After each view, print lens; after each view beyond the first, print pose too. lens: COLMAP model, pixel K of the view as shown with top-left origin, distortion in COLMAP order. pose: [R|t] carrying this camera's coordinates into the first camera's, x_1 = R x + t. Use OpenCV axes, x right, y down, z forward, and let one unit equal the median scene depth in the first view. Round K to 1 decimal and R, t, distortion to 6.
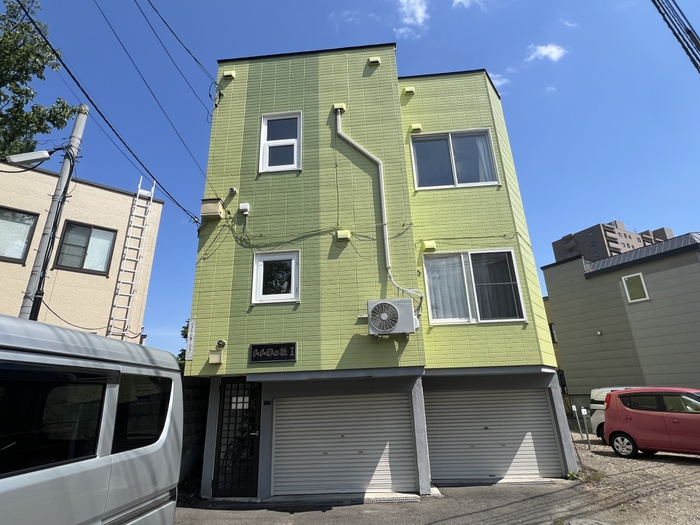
lens RADIAL K [[369.7, 0, 350.0], [0, 369.7, 262.5], [0, 0, 1]] dist [-0.006857, 0.001457]
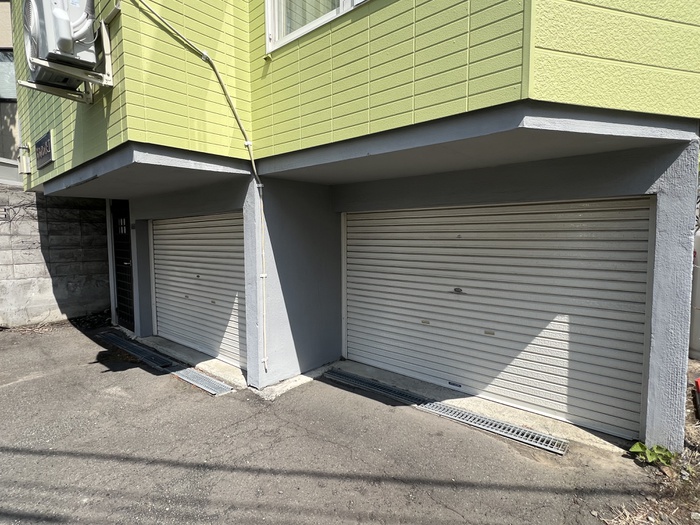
lens RADIAL K [[371.7, 0, 351.1], [0, 371.7, 264.0], [0, 0, 1]] dist [-0.001994, -0.000430]
pose [[0.803403, 0.073666, -0.590861, 0.556357], [0.180906, 0.915211, 0.360086, 0.252434], [0.567288, -0.396185, 0.721957, 0.660739]]
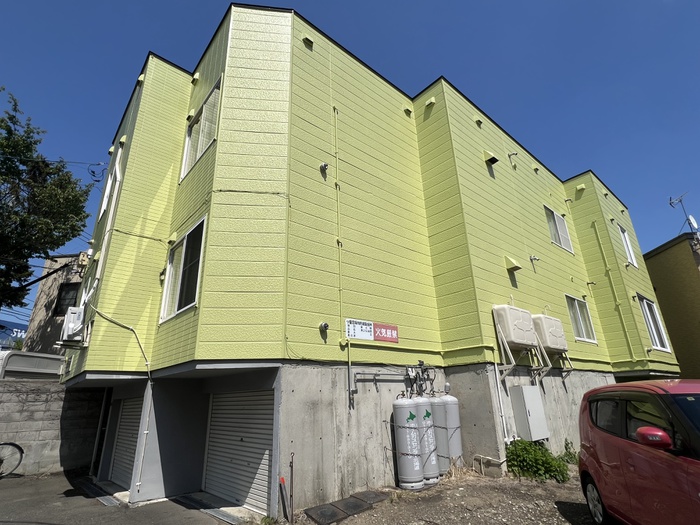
lens RADIAL K [[369.7, 0, 350.0], [0, 369.7, 262.5], [0, 0, 1]] dist [-0.006857, 0.001457]
pose [[0.716695, -0.235034, -0.656588, 1.220531], [0.244782, 0.966376, -0.078737, 0.210443], [0.653017, -0.104290, 0.750128, 0.629471]]
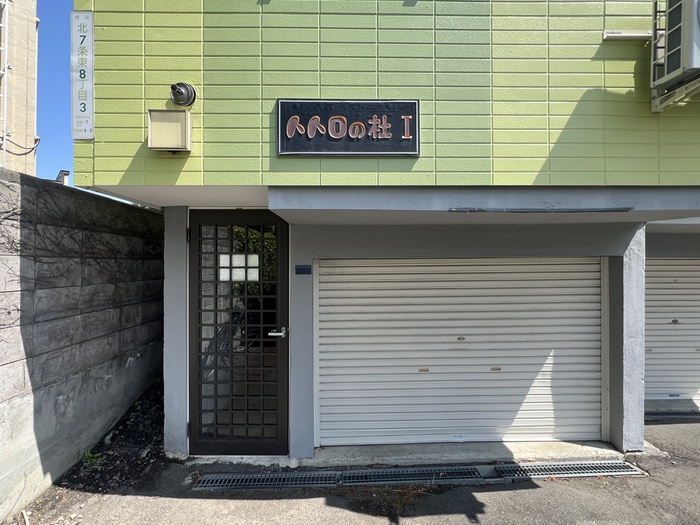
lens RADIAL K [[369.7, 0, 350.0], [0, 369.7, 262.5], [0, 0, 1]] dist [-0.006857, 0.001457]
pose [[0.994425, 0.031502, 0.100627, -0.206561], [-0.063338, 0.941433, 0.331199, 0.216484], [-0.084300, -0.335727, 0.938180, 0.568383]]
